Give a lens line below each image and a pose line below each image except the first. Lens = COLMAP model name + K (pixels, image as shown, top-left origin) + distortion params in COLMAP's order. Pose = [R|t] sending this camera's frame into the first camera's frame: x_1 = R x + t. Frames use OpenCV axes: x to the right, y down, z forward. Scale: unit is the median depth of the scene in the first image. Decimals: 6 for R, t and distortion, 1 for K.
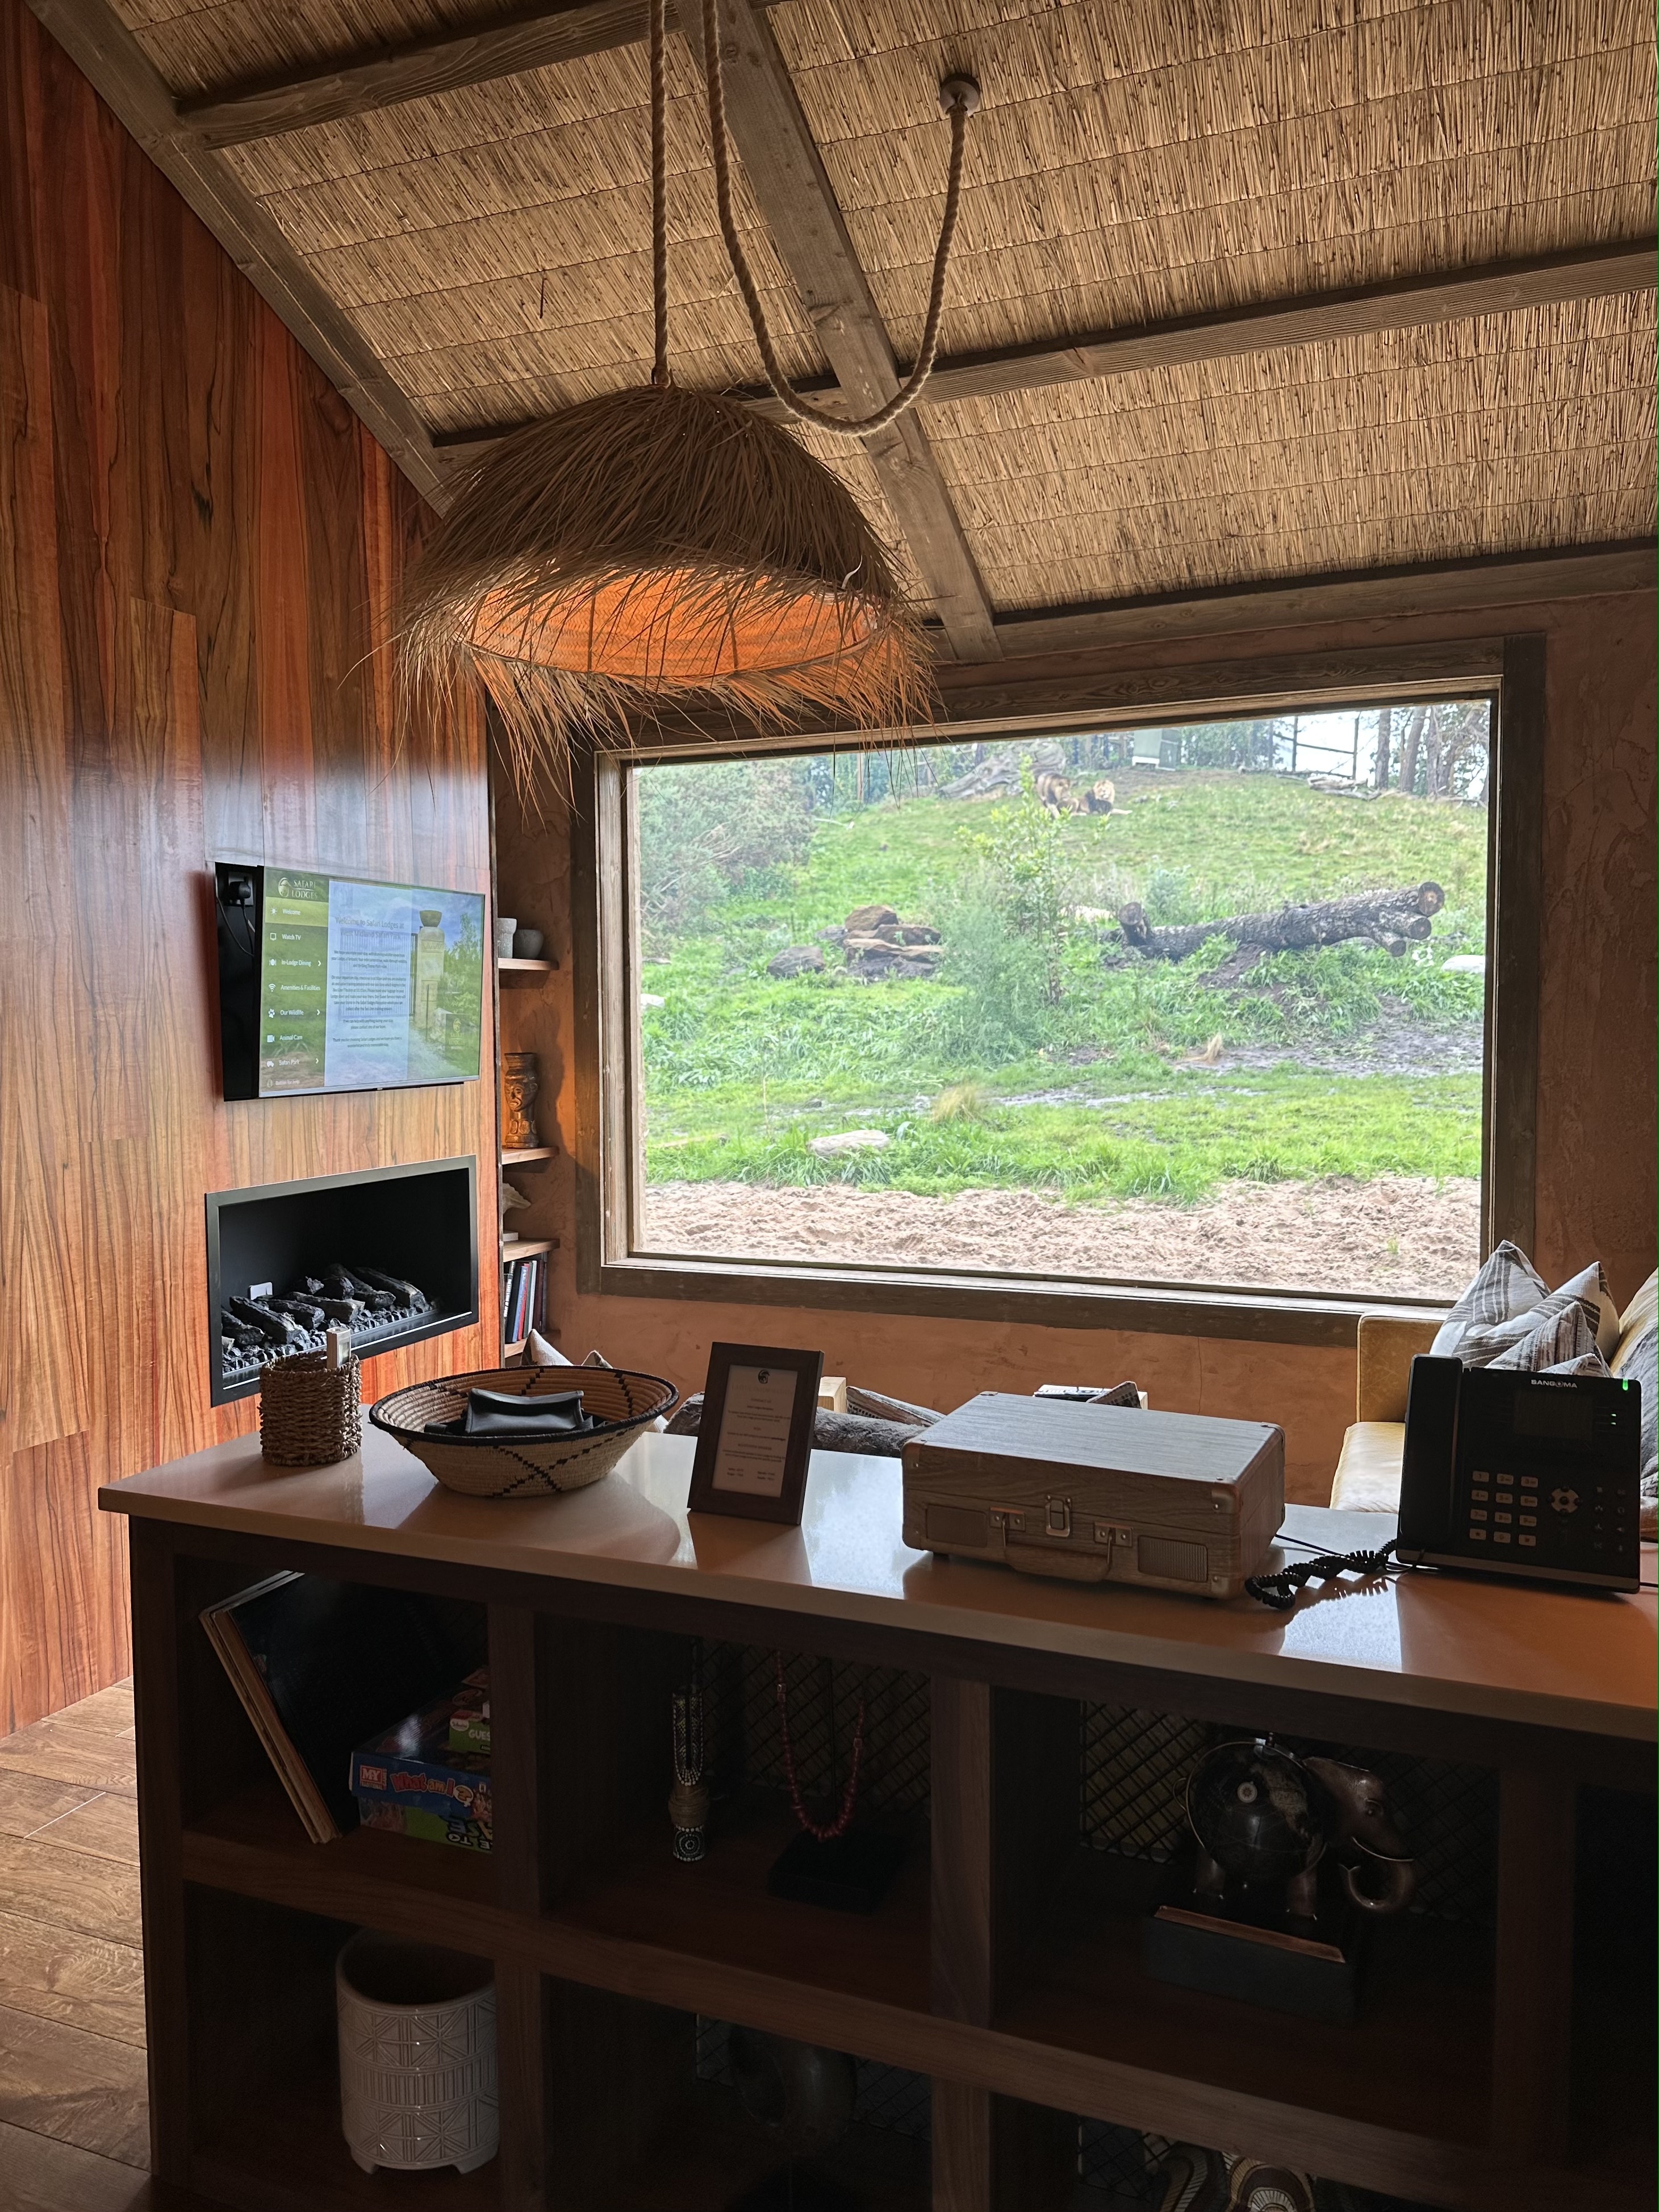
lens RADIAL K [[1598.8, 0, 829.5], [0, 1598.8, 1106.0], [0, 0, 1]] dist [0.176987, -0.315448]
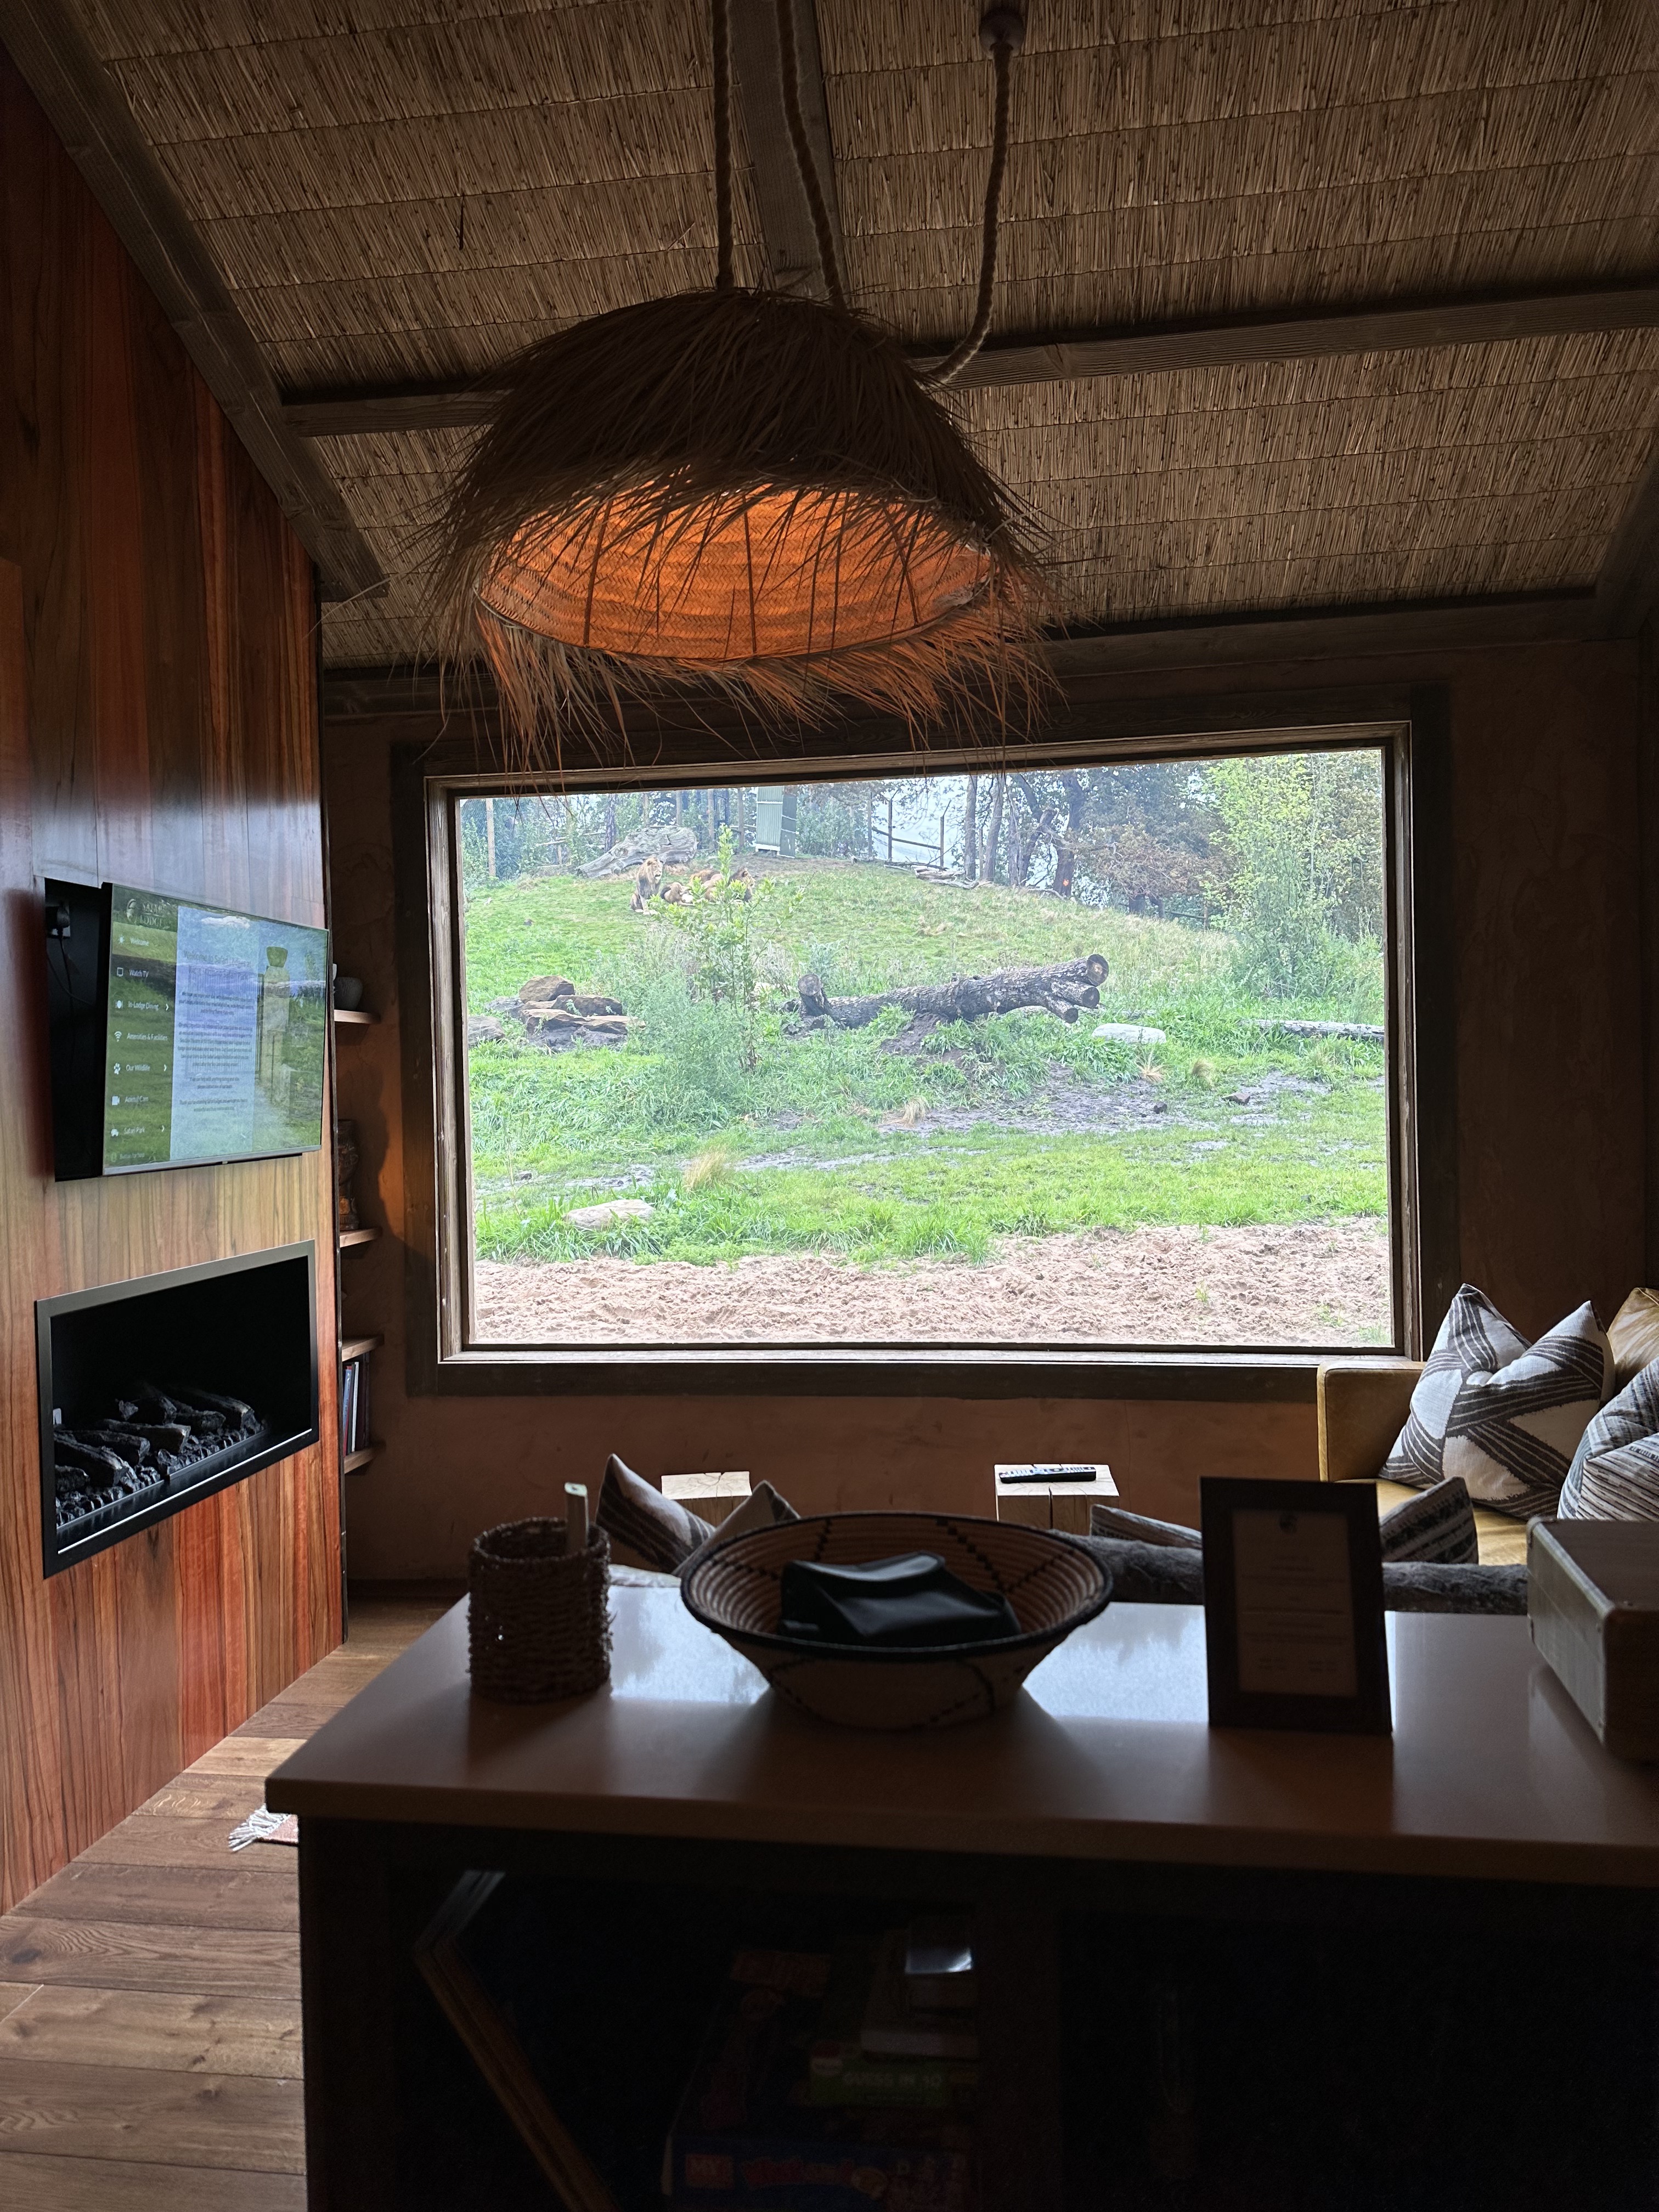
lens RADIAL K [[1538.2, 0, 829.5], [0, 1538.2, 1106.0], [0, 0, 1]] dist [0.146516, -0.227640]
pose [[0.970076, -0.018966, 0.242058, -0.139677], [0.029975, 0.998673, -0.041879, 0.002540], [-0.240943, 0.047882, 0.969357, 0.128788]]
